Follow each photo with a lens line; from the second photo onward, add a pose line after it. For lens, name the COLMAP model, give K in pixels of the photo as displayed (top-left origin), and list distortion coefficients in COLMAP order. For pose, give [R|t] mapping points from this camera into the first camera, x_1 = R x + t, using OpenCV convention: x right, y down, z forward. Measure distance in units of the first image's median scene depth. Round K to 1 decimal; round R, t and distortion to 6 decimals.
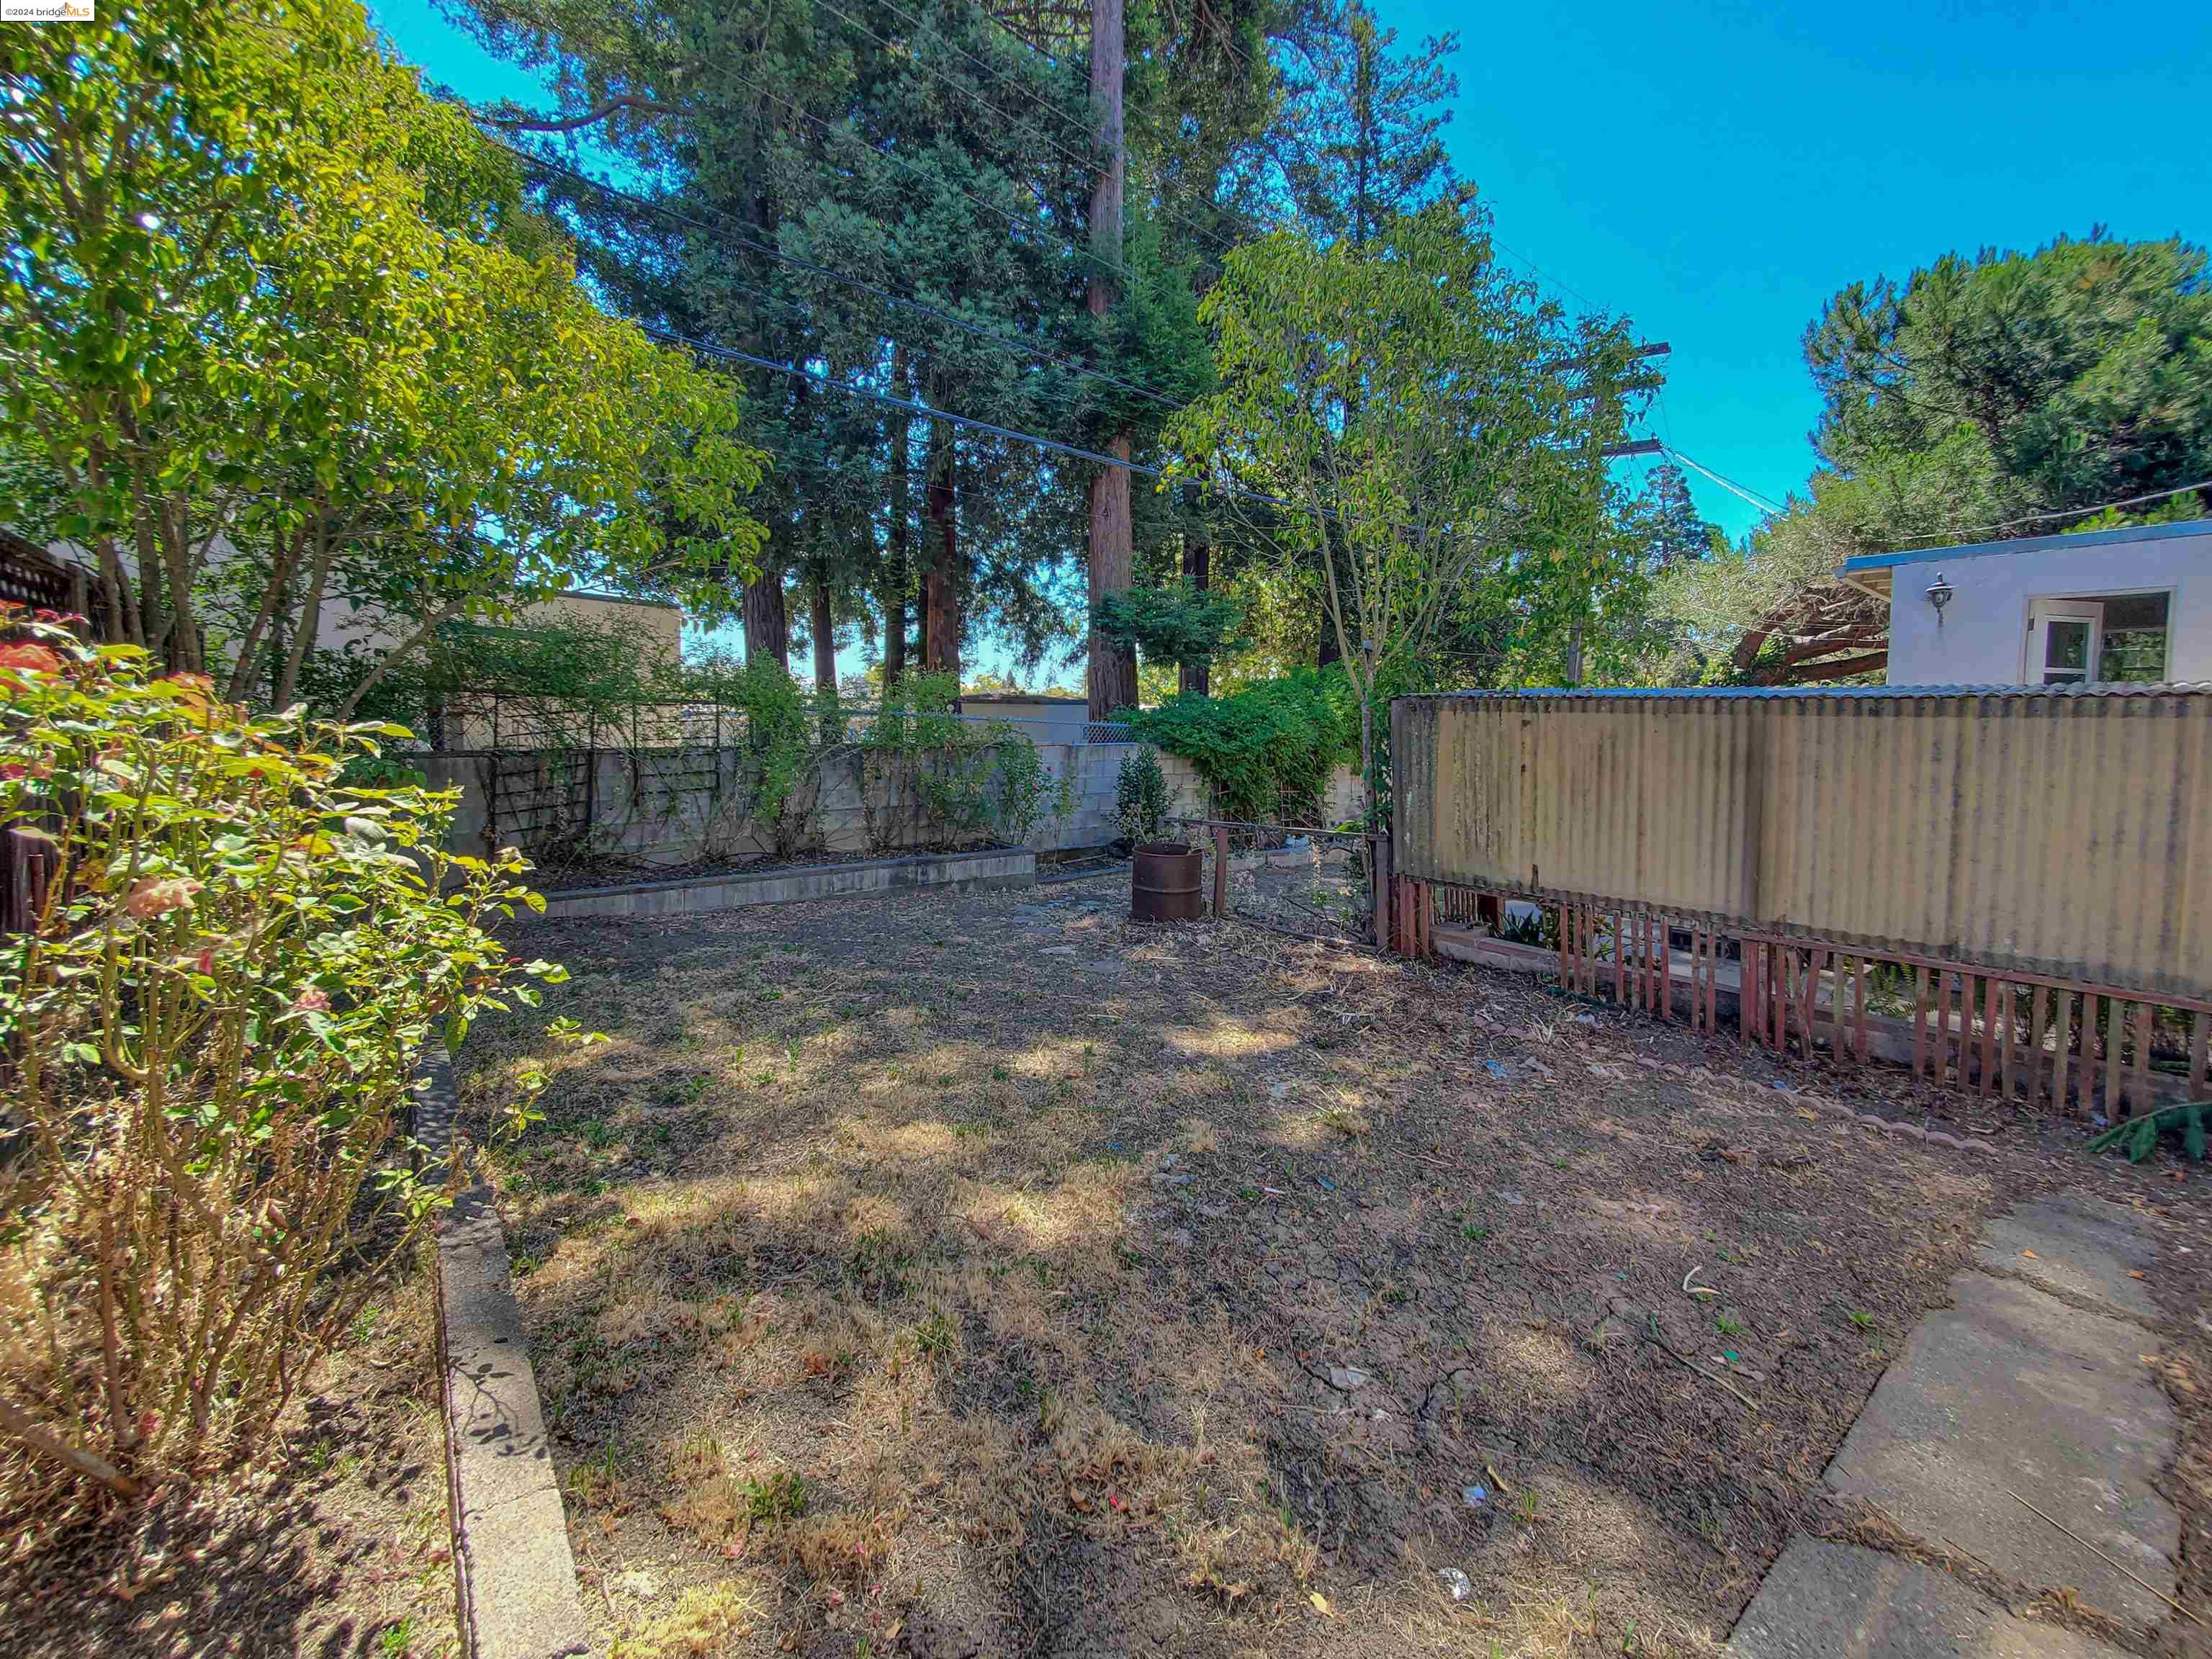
lens RADIAL K [[912.2, 0, 1112.3], [0, 912.2, 816.0], [0, 0, 1]] dist [-0.012319, 0.000046]
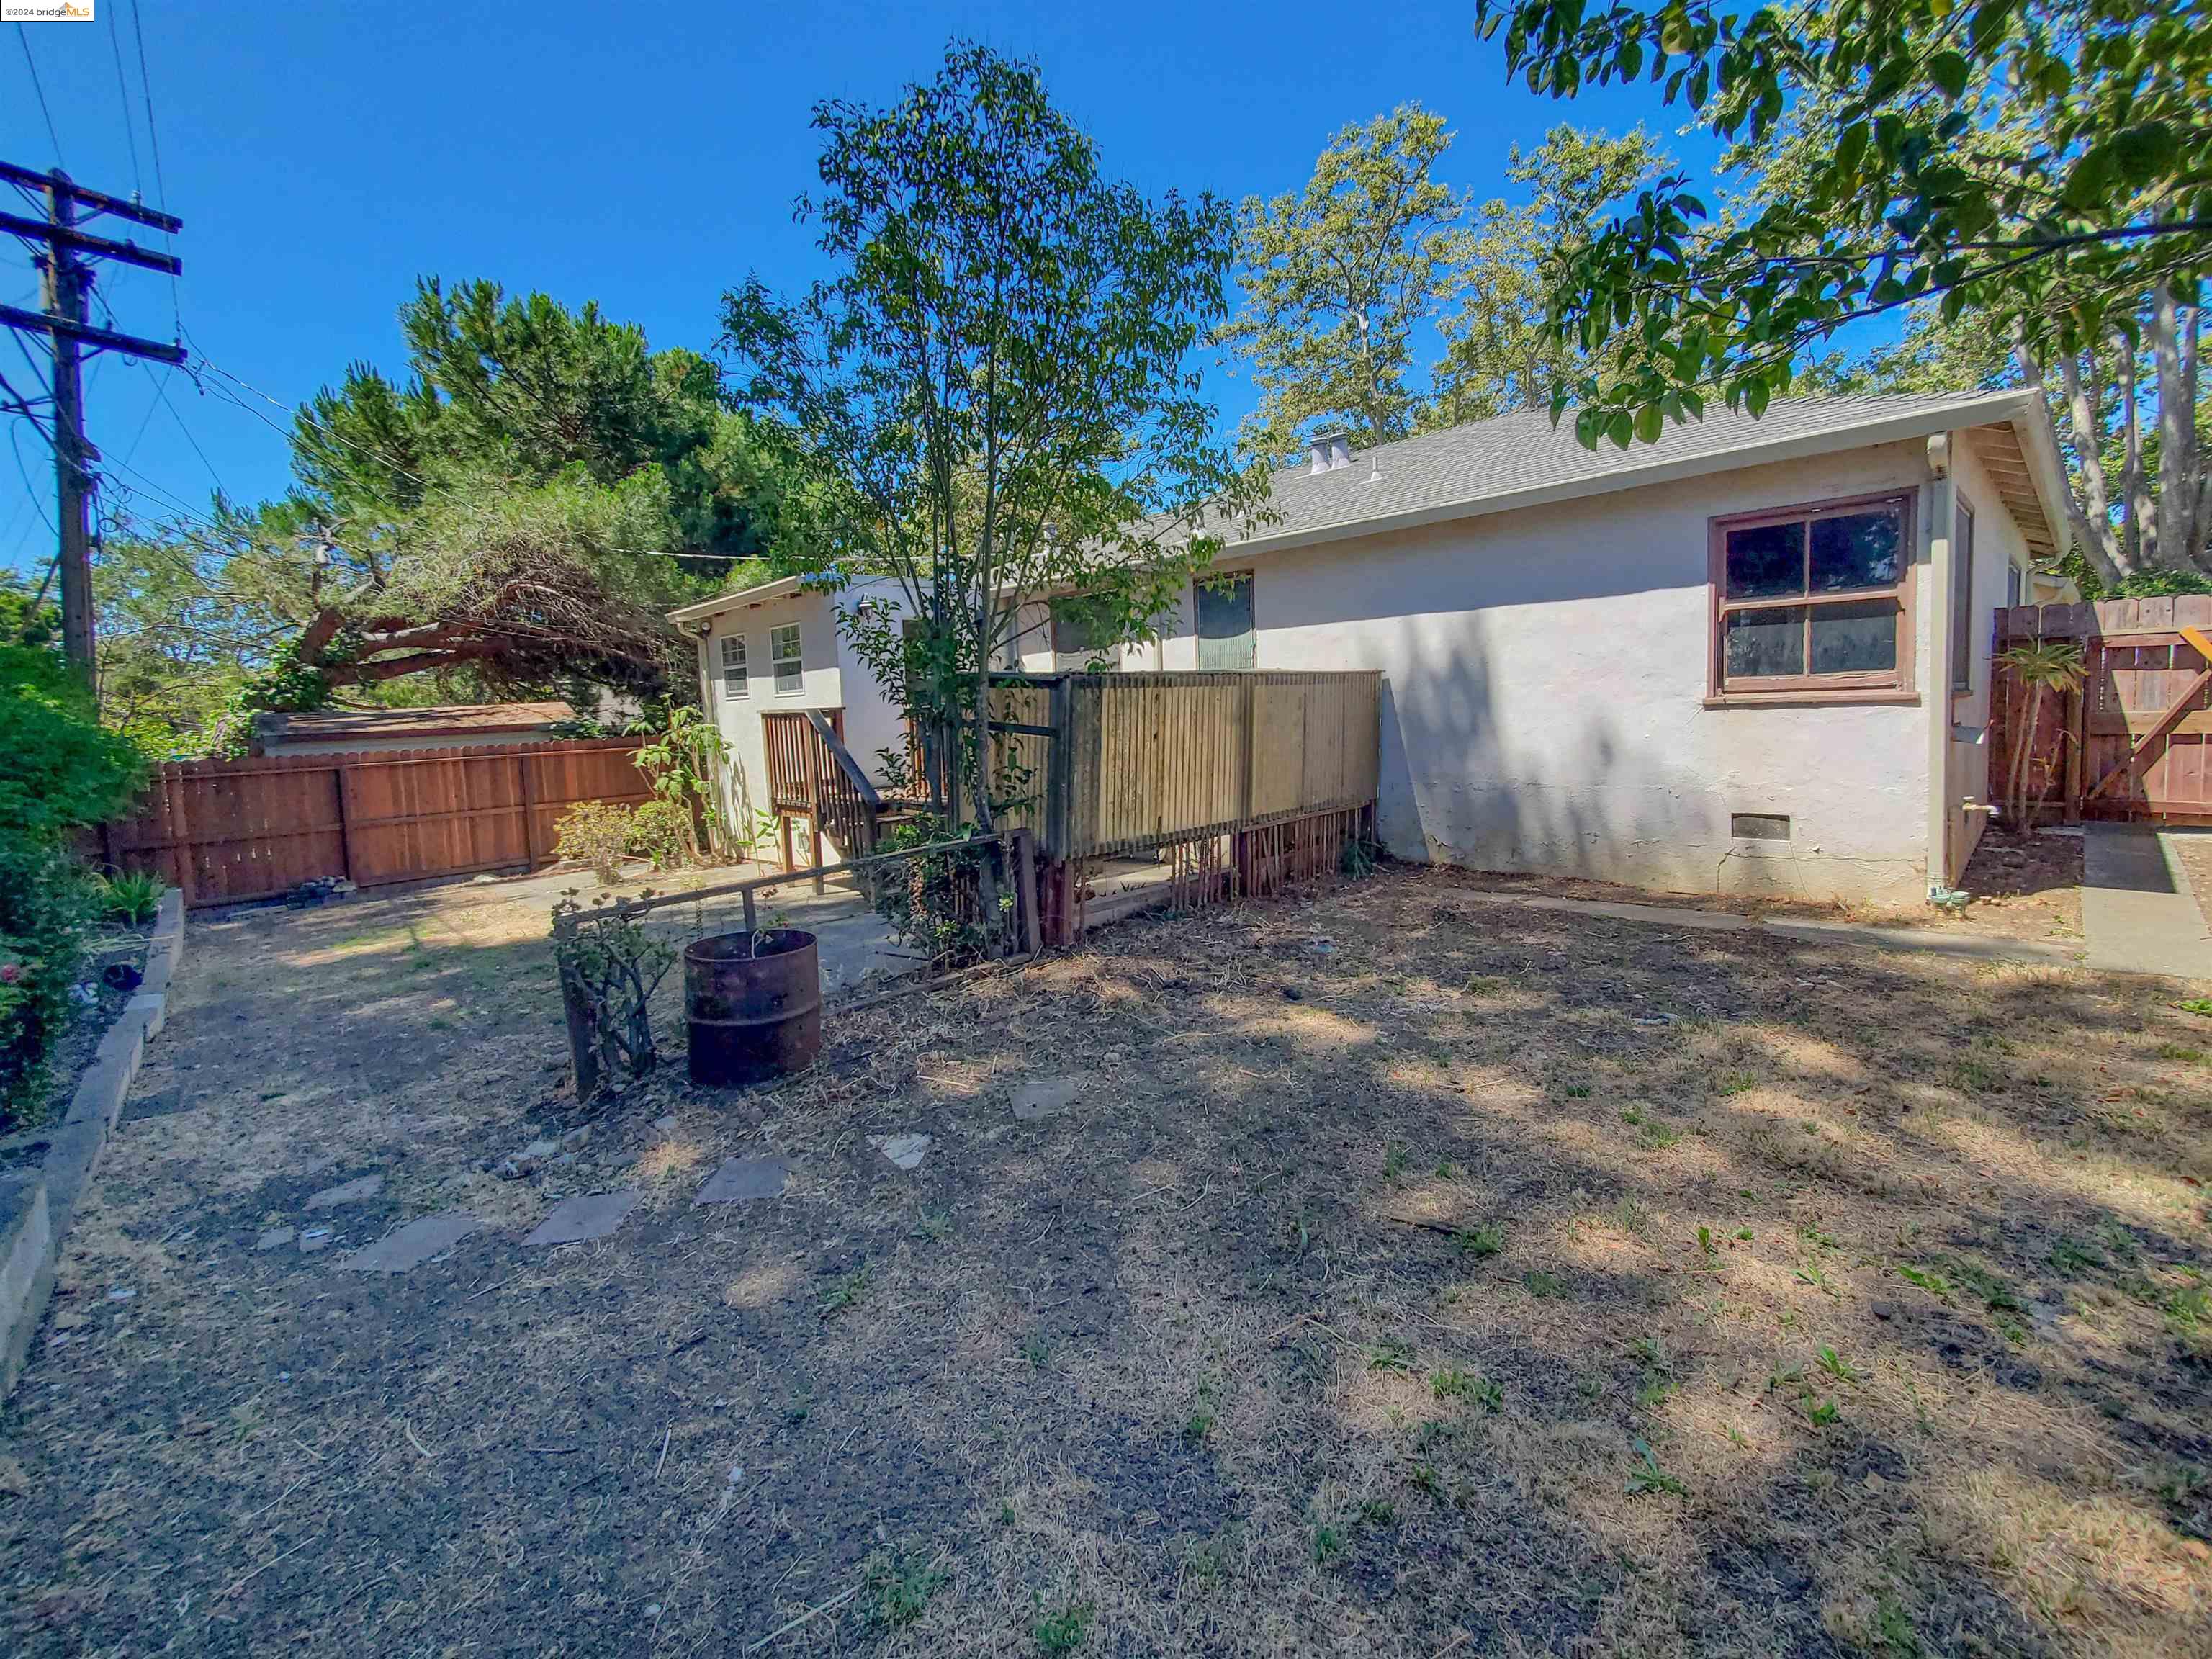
lens RADIAL K [[912.2, 0, 1112.3], [0, 912.2, 816.0], [0, 0, 1]] dist [-0.012319, 0.000046]
pose [[-0.064909, -0.121826, 0.990427, -0.838214], [0.136152, 0.982157, 0.129731, -0.134149], [-0.988559, 0.143269, -0.047164, 1.316697]]
